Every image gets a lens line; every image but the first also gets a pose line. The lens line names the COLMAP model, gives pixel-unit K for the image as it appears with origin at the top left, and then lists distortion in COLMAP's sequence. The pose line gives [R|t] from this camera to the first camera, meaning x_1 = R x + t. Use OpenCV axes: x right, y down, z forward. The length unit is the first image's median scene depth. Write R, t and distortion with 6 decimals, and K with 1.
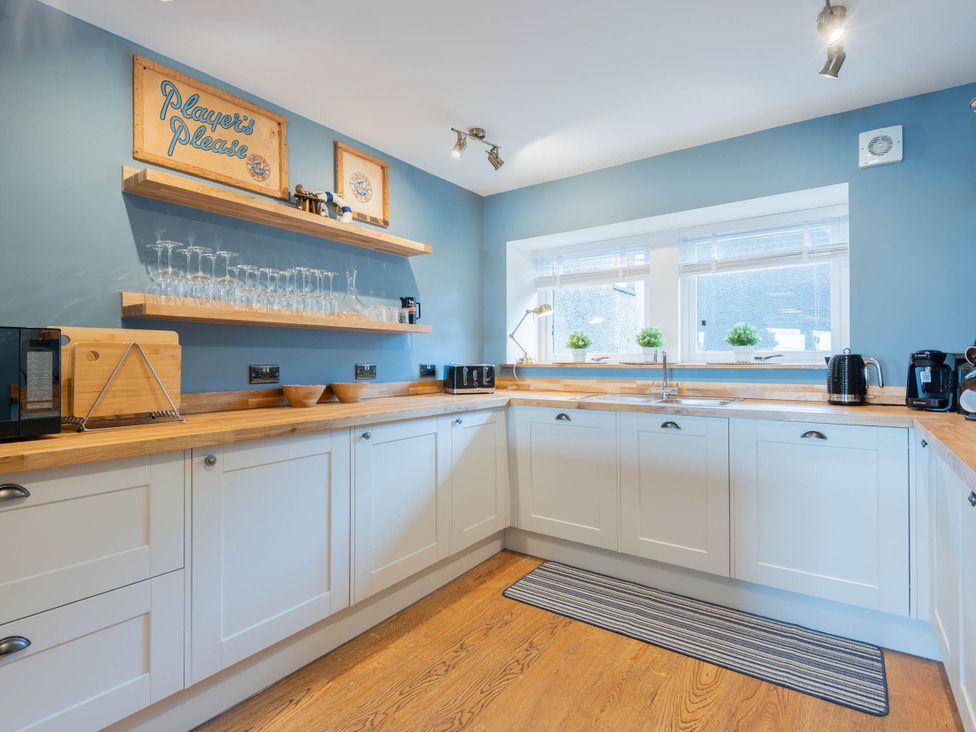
lens RADIAL K [[511.3, 0, 486.8], [0, 511.3, 359.8], [0, 0, 1]] dist [0.036929, -0.023521]
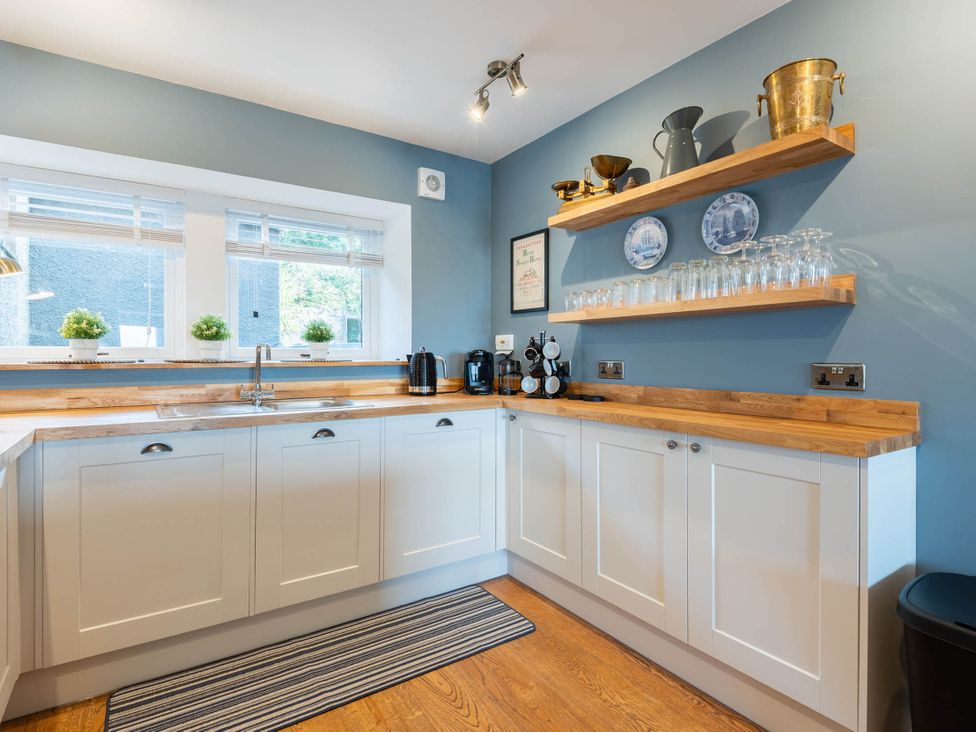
lens RADIAL K [[511.3, 0, 486.8], [0, 511.3, 359.8], [0, 0, 1]] dist [0.036929, -0.023521]
pose [[0.356540, -0.004708, 0.934268, -0.334140], [-0.000728, 0.999986, 0.005317, -0.000104], [-0.934280, -0.002576, 0.356531, 0.438797]]
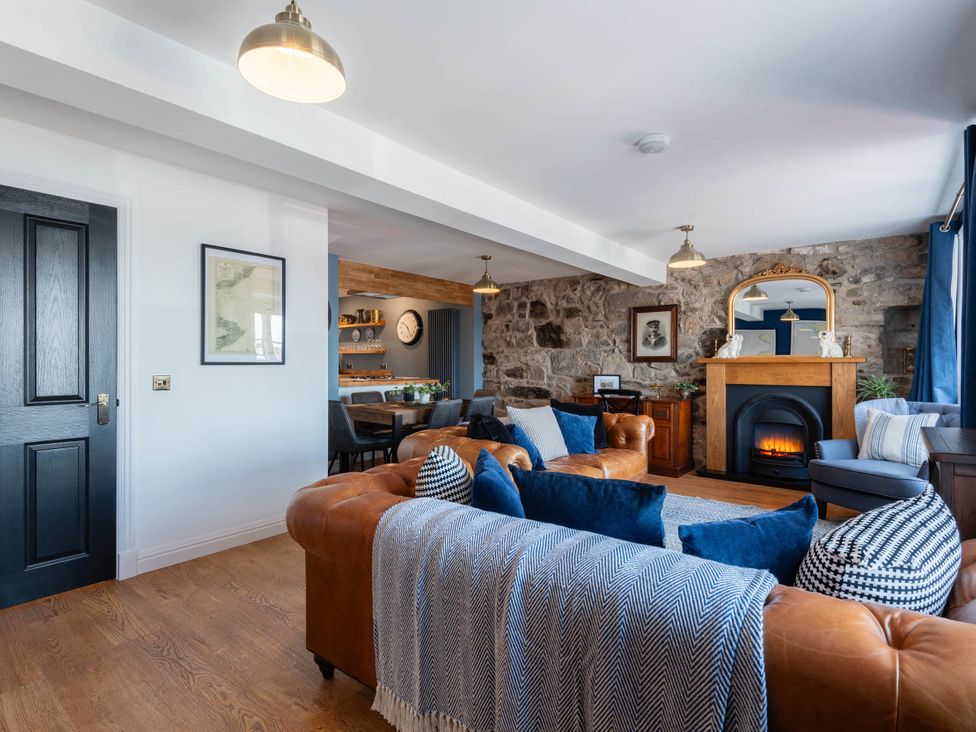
lens RADIAL K [[511.3, 0, 486.8], [0, 511.3, 359.8], [0, 0, 1]] dist [0.036929, -0.023521]
pose [[0.059397, 0.007163, 0.998209, -3.145605], [0.000765, 0.999974, -0.007222, 0.004756], [-0.998234, 0.001193, 0.059390, -0.709151]]
